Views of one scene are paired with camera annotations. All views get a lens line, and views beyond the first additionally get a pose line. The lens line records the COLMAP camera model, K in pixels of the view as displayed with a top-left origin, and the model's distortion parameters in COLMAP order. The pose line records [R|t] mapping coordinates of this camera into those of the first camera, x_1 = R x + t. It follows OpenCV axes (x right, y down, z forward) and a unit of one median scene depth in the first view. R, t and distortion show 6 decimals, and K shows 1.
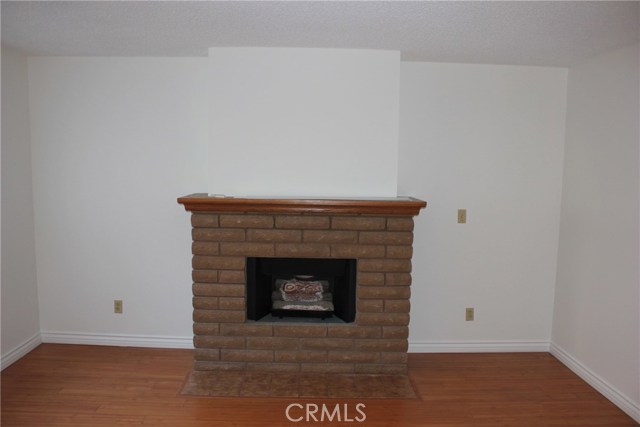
lens RADIAL K [[538.4, 0, 318.7], [0, 538.4, 222.9], [0, 0, 1]] dist [-0.166881, 0.155589]
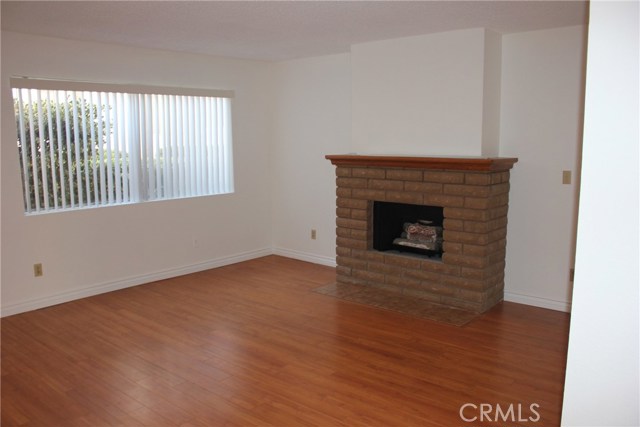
lens RADIAL K [[538.4, 0, 318.7], [0, 538.4, 222.9], [0, 0, 1]] dist [-0.166881, 0.155589]
pose [[0.746400, 0.081724, -0.660461, 0.652233], [-0.054077, 0.996597, 0.062204, 0.042905], [0.663297, -0.010713, 0.748280, -0.080042]]
